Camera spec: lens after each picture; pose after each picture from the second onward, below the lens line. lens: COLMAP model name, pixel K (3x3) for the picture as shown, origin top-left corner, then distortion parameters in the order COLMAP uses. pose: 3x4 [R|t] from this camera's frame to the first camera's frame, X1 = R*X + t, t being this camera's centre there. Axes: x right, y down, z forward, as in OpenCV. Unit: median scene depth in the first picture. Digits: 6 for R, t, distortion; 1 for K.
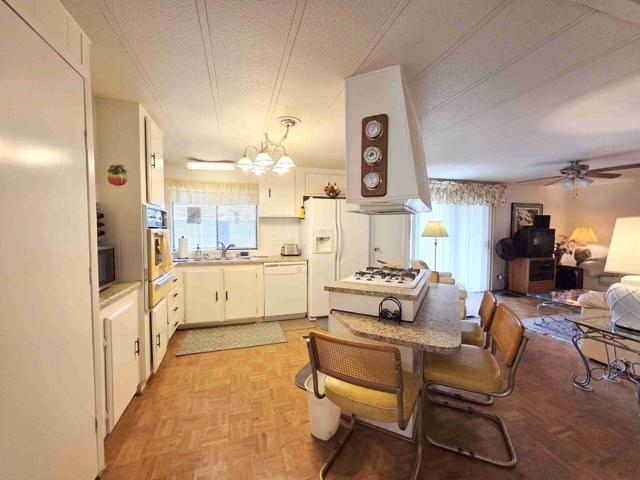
lens RADIAL K [[262.8, 0, 320.0], [0, 262.8, 240.0], [0, 0, 1]] dist [0.000132, 0.000286]
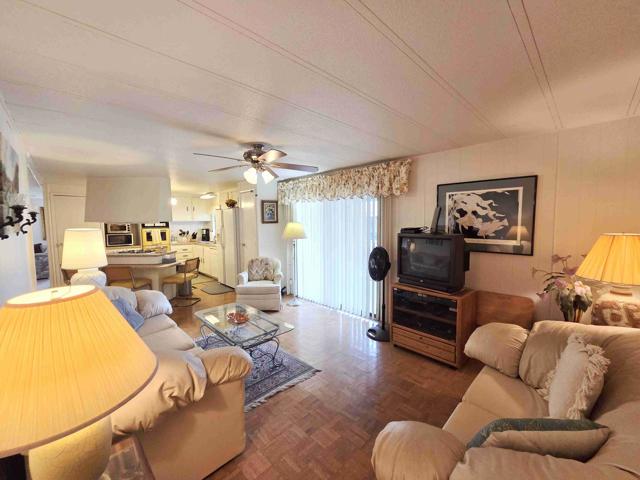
lens RADIAL K [[262.8, 0, 320.0], [0, 262.8, 240.0], [0, 0, 1]] dist [0.000132, 0.000286]
pose [[0.452378, 0.060006, -0.889805, 1.137818], [-0.036636, 0.998142, 0.048686, -0.044153], [0.891073, 0.010575, 0.453736, 0.534804]]
